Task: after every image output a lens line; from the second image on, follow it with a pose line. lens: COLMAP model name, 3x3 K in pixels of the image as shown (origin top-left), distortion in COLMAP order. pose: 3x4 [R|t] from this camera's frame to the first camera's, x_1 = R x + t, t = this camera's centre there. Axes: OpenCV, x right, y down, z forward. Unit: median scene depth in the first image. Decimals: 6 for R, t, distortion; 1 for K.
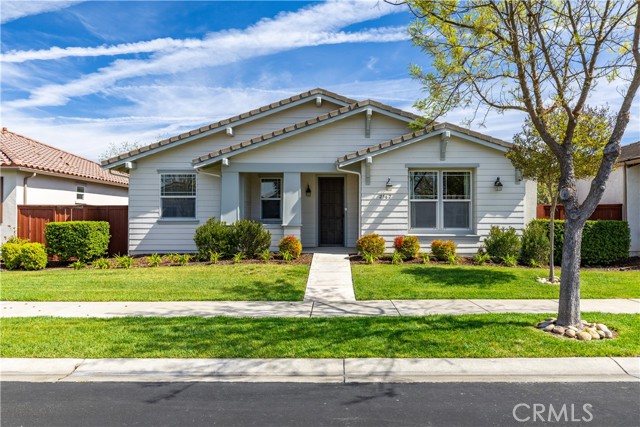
lens RADIAL K [[461.1, 0, 320.0], [0, 461.1, 214.9], [0, 0, 1]] dist [-0.000760, -0.000120]
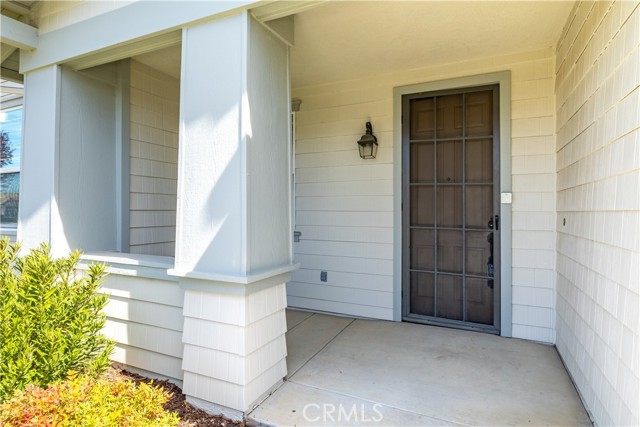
lens RADIAL K [[353.2, 0, 317.8], [0, 353.2, 210.9], [0, 0, 1]] dist [0.002281, 0.000126]
pose [[0.900710, 0.004031, -0.434402, 0.047459], [0.000711, 0.999942, 0.010752, -0.007711], [0.434420, -0.009994, 0.900655, 0.765973]]
